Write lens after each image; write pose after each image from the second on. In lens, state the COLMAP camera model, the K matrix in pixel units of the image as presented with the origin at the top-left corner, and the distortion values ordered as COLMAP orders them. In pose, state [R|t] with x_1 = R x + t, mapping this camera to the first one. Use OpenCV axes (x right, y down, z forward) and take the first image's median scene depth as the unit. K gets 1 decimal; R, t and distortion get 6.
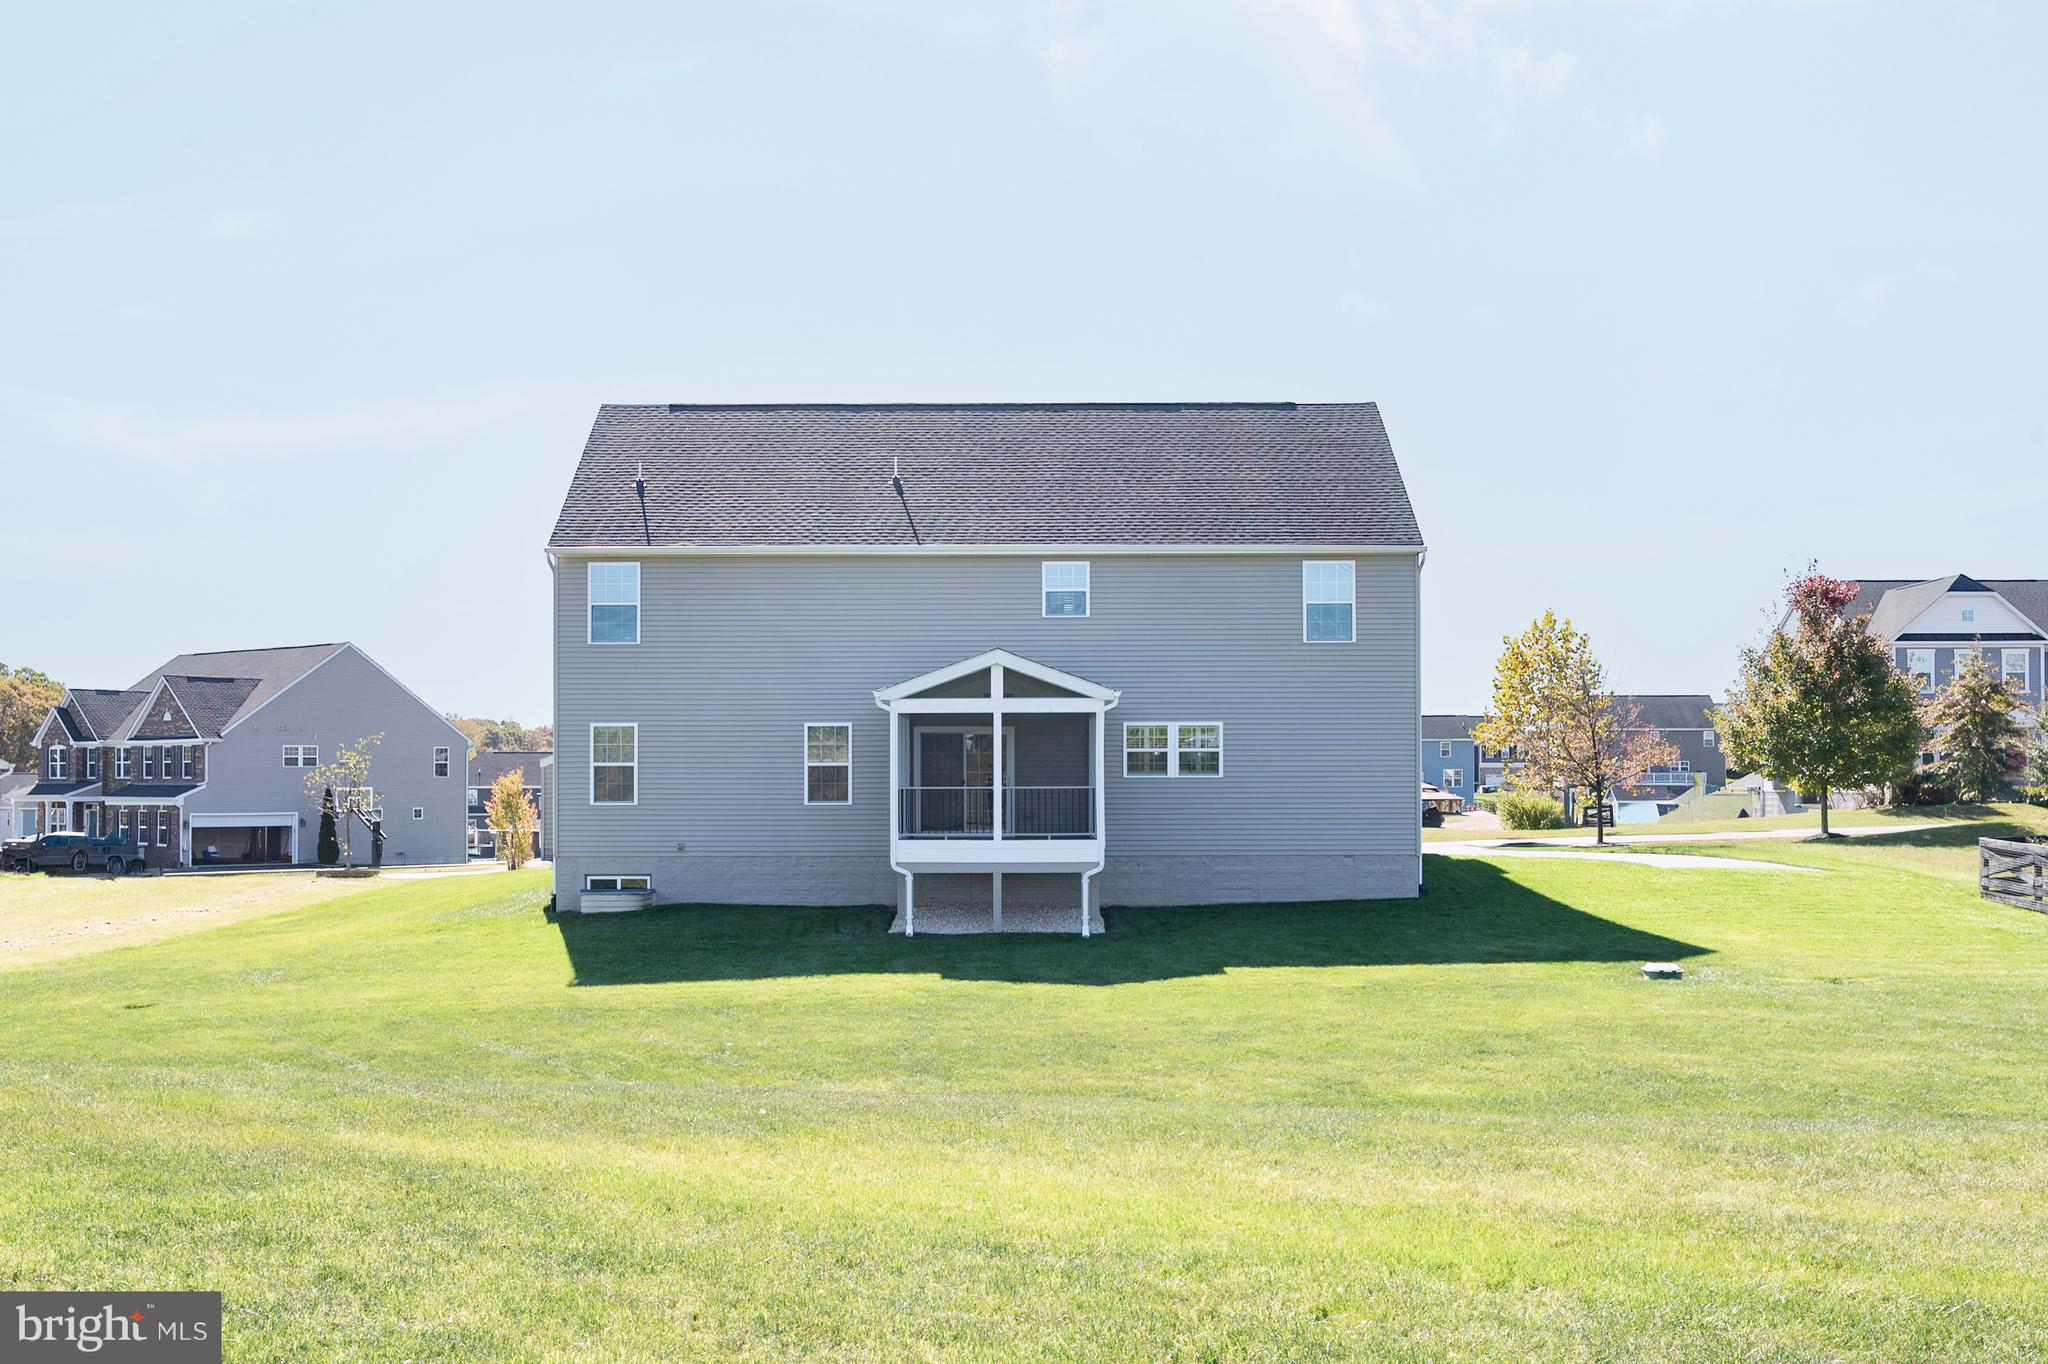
lens RADIAL K [[1806.0, 0, 1013.6], [0, 1806.0, 691.2], [0, 0, 1]] dist [-0.014039, -0.007820]
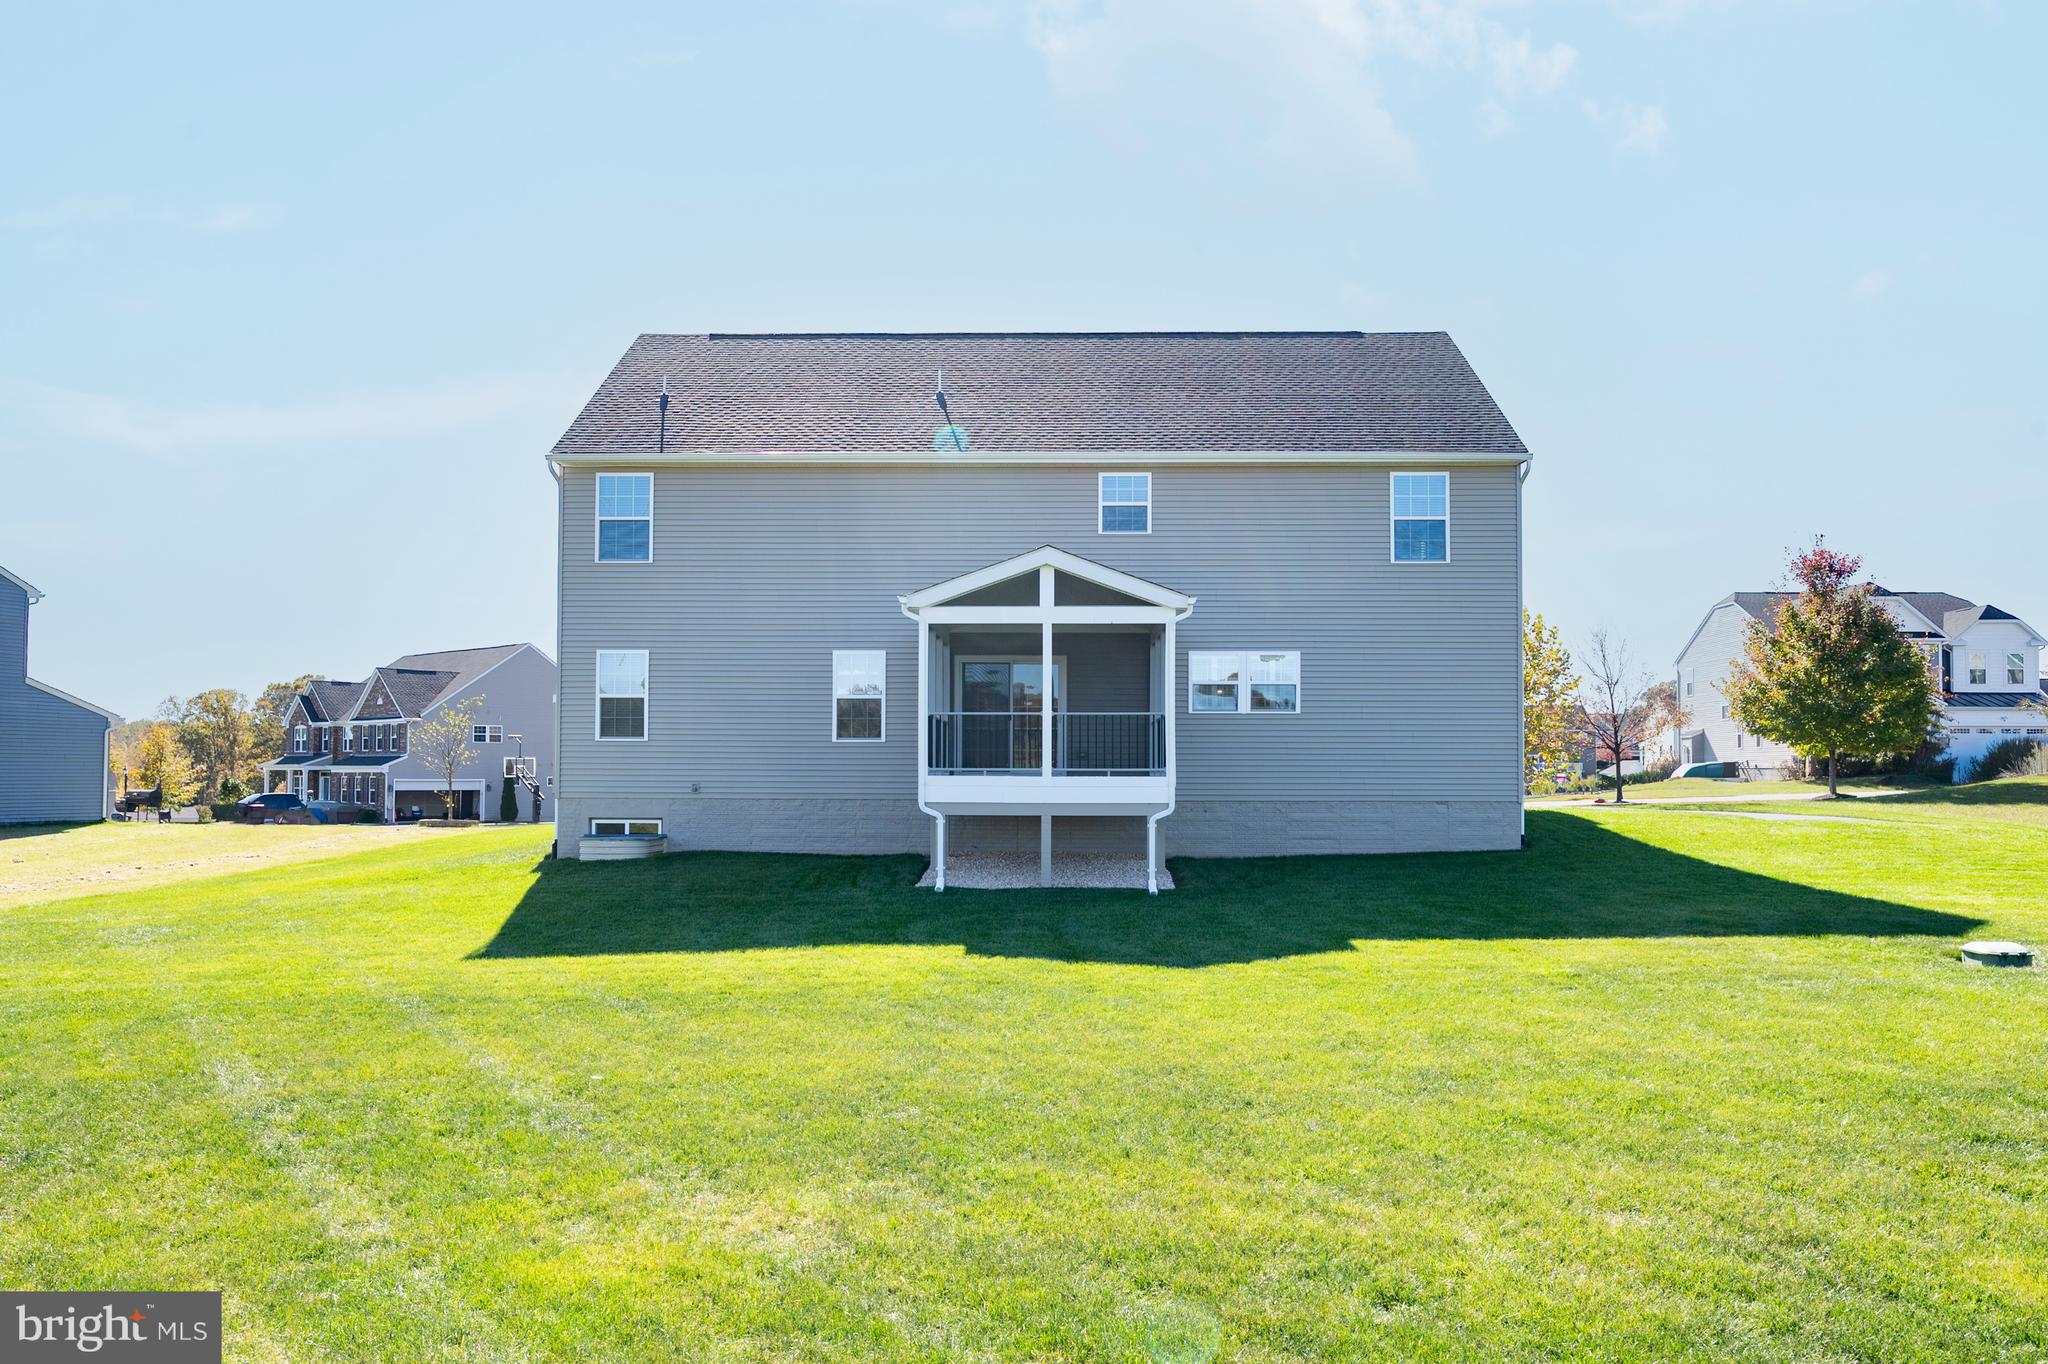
lens RADIAL K [[1443.4, 0, 1040.1], [0, 1443.4, 671.8], [0, 0, 1]] dist [-0.009307, 0.001628]
pose [[0.999862, 0.005087, -0.015785, -0.001372], [-0.005250, 0.999933, -0.010275, 0.035006], [0.015732, 0.010356, 0.999823, 0.284084]]
